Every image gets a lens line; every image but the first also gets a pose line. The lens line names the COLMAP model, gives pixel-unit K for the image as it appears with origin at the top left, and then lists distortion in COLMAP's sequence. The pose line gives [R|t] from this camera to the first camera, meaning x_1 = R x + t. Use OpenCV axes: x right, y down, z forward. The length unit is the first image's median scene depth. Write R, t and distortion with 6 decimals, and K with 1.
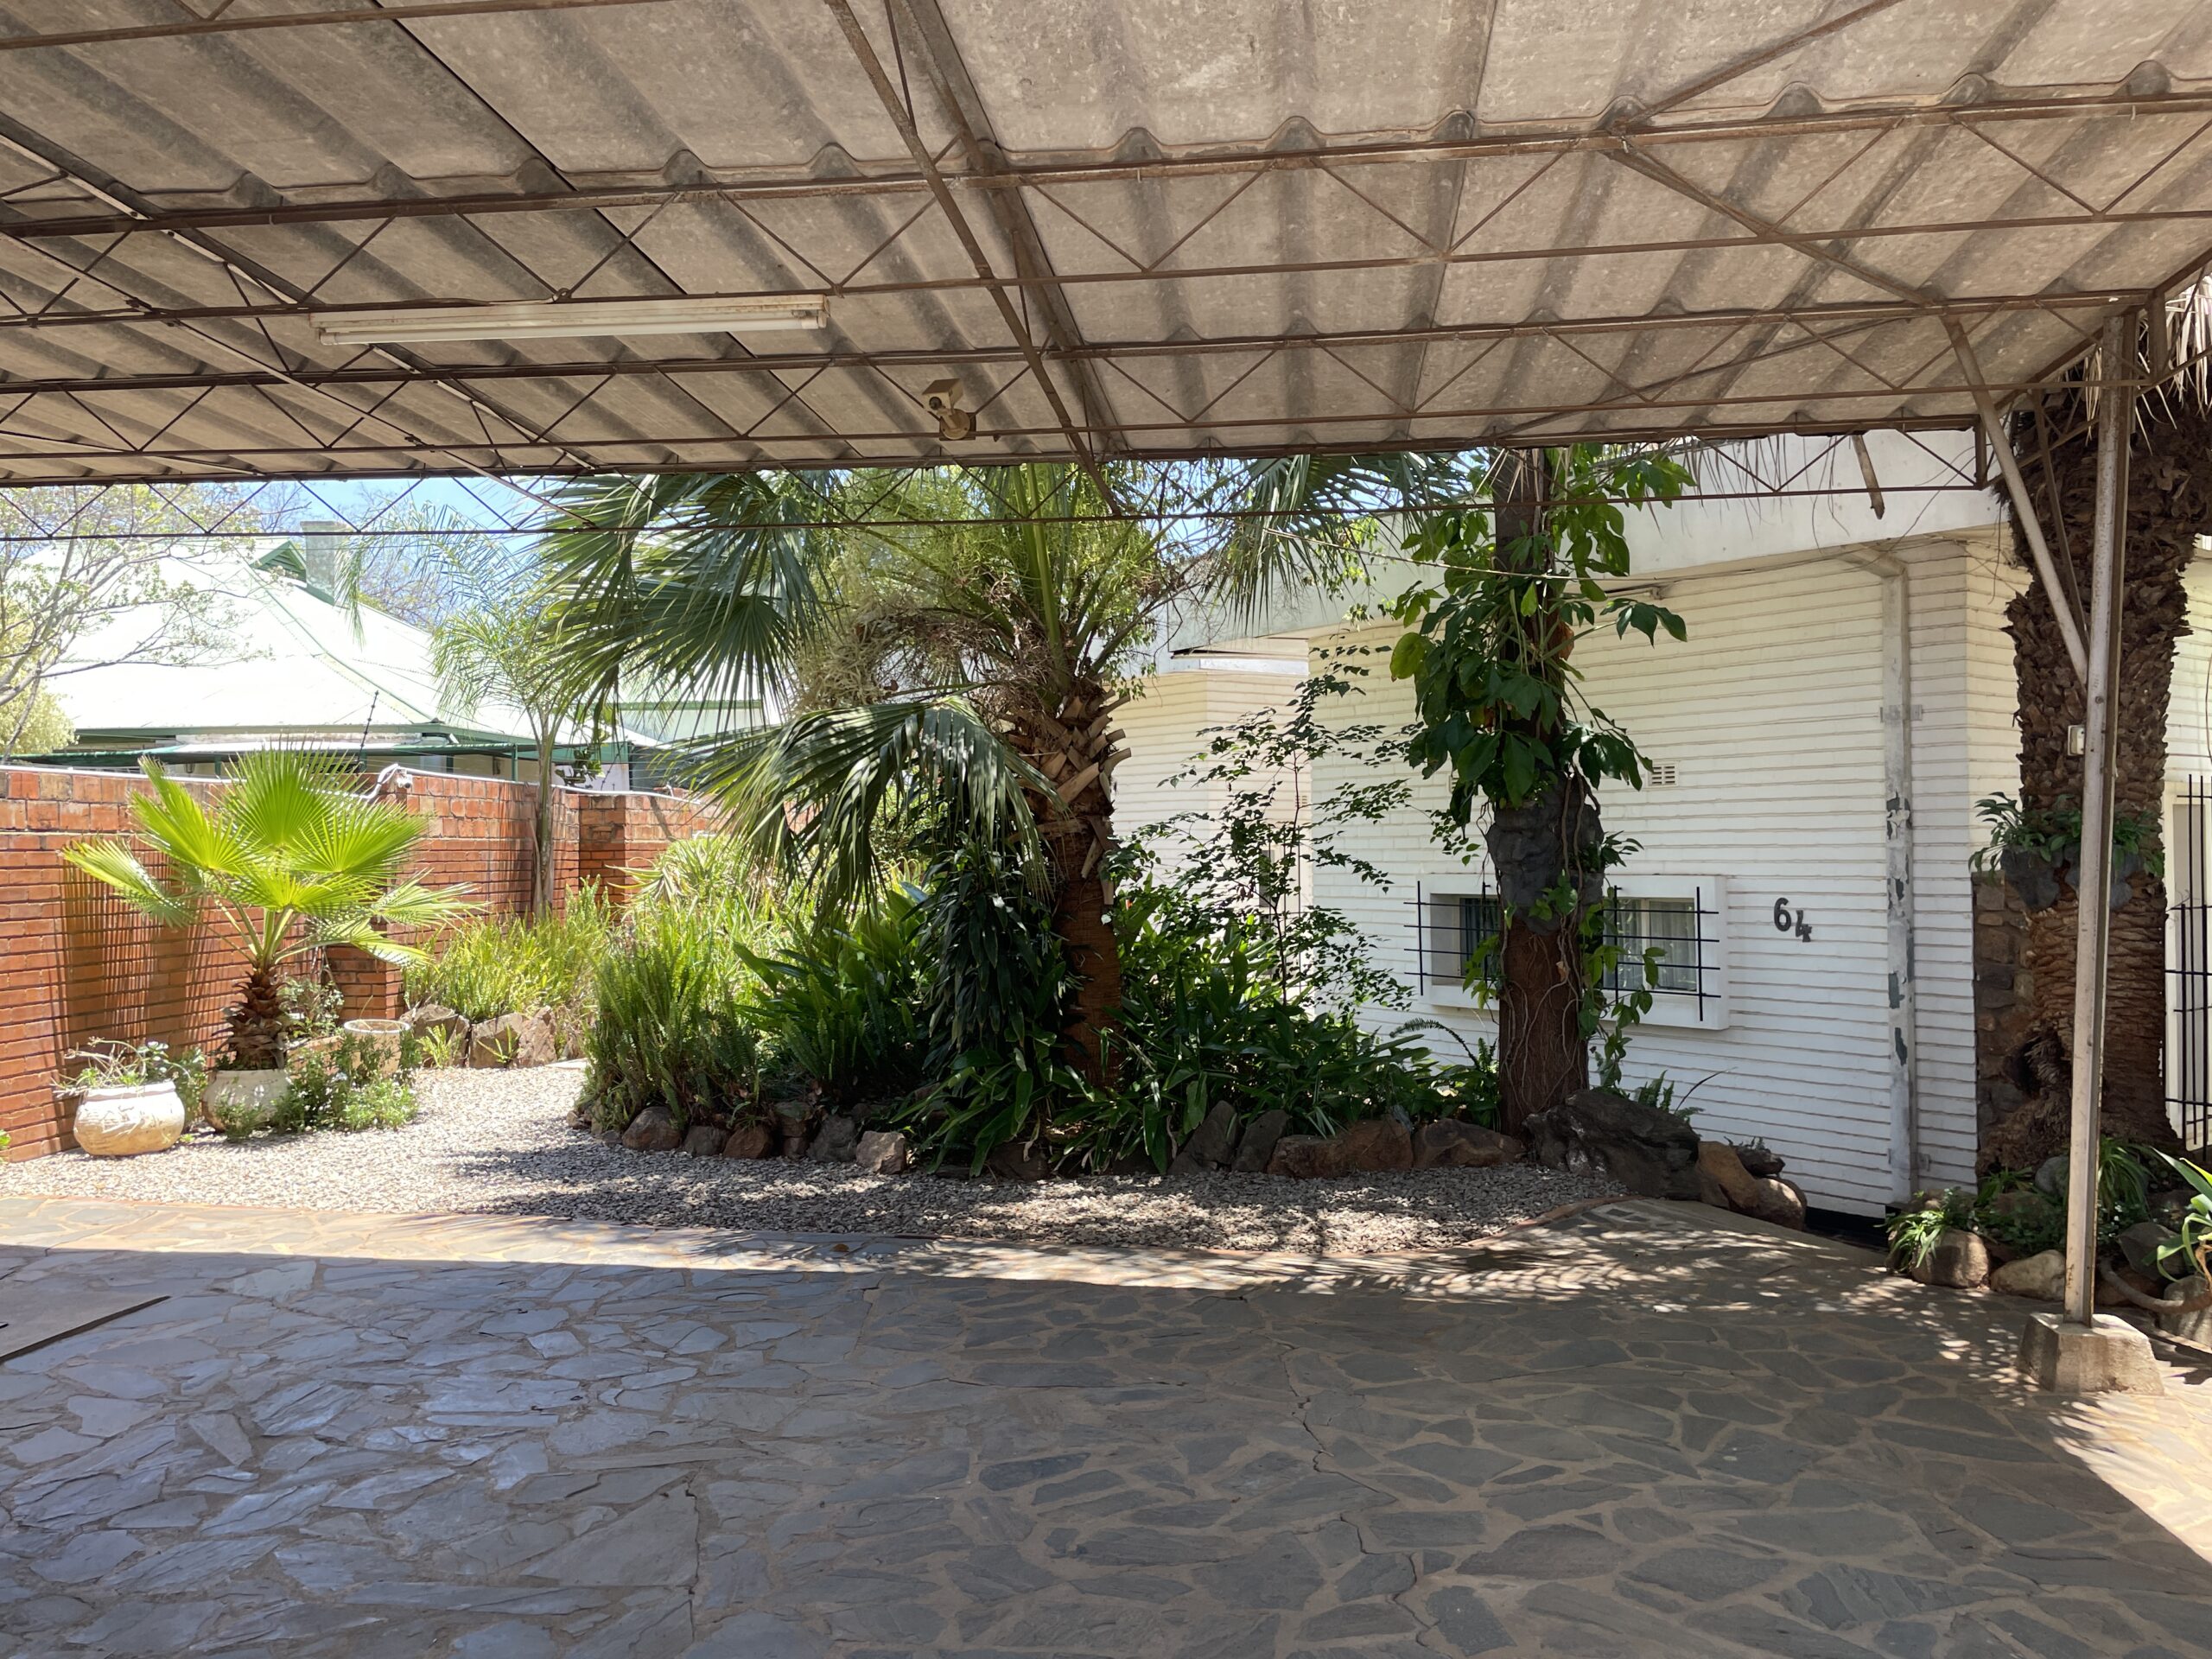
lens RADIAL K [[1686.8, 0, 1106.0], [0, 1686.8, 829.5], [0, 0, 1]] dist [0.090184, -0.002608]
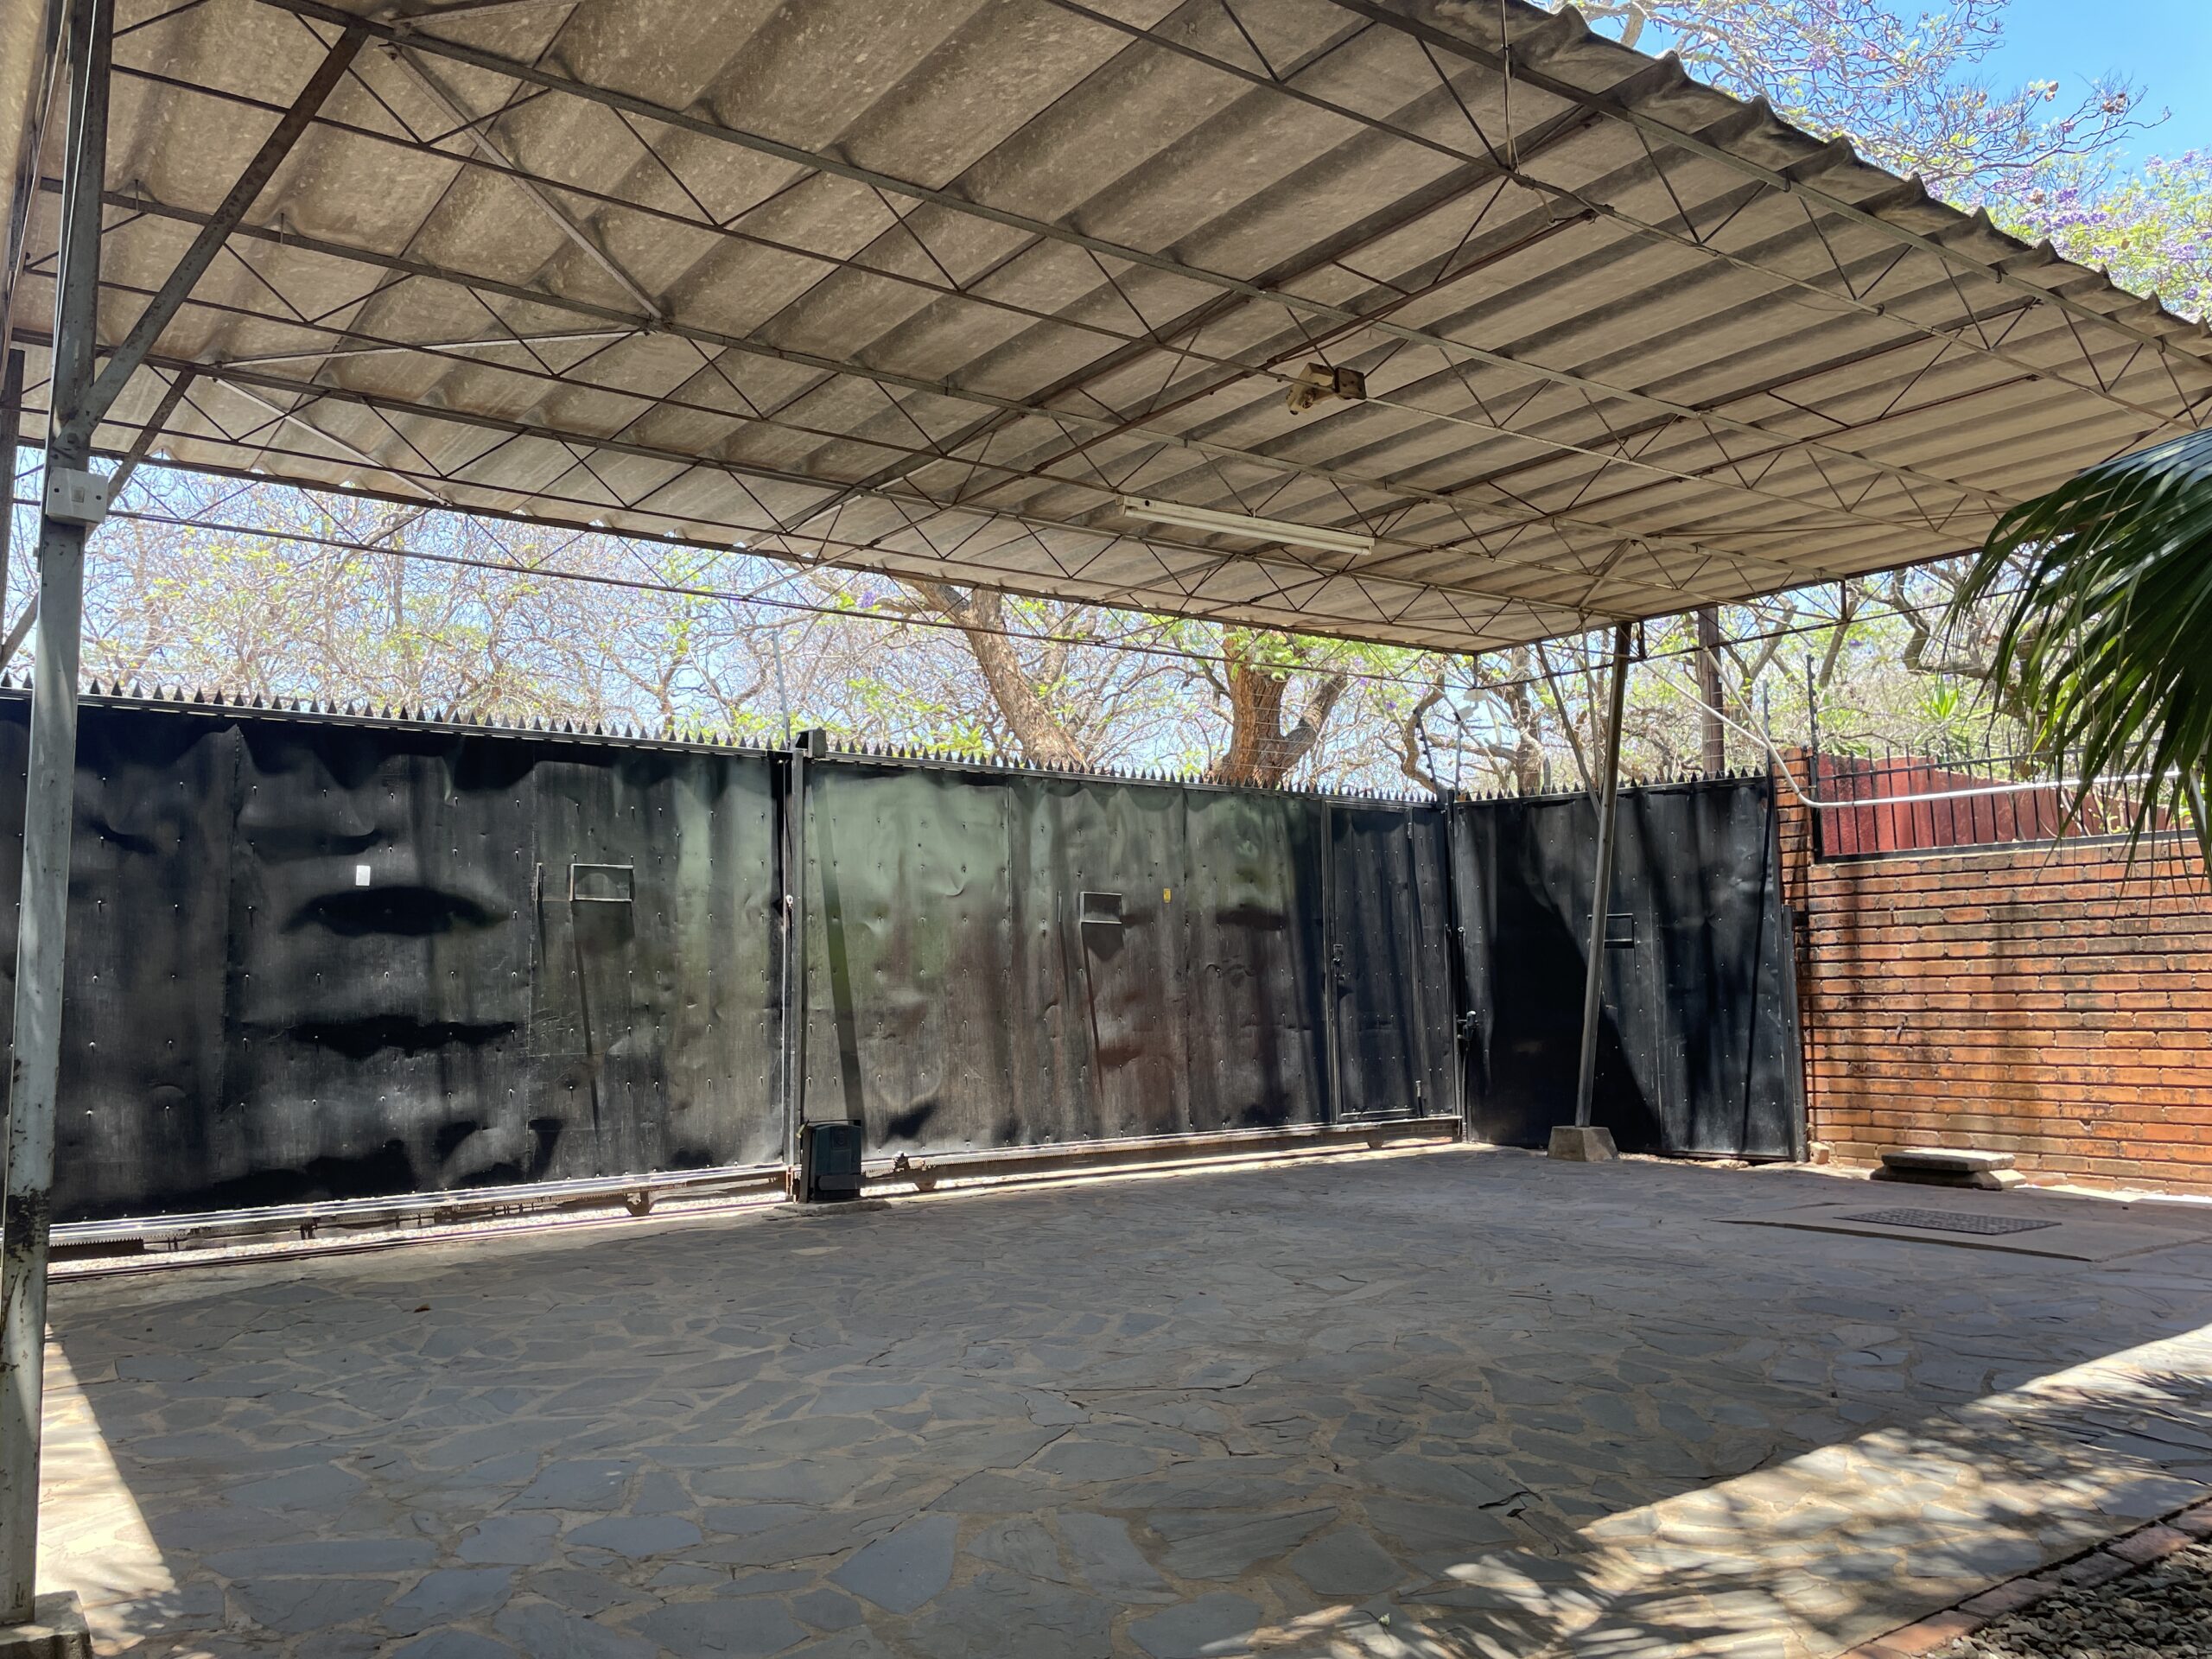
lens RADIAL K [[1686.8, 0, 1106.0], [0, 1686.8, 829.5], [0, 0, 1]] dist [0.090184, -0.002608]
pose [[-0.735787, -0.047821, -0.675522, 0.462396], [0.025482, 0.994842, -0.098181, 0.082497], [0.676733, -0.089454, -0.730774, 1.086569]]
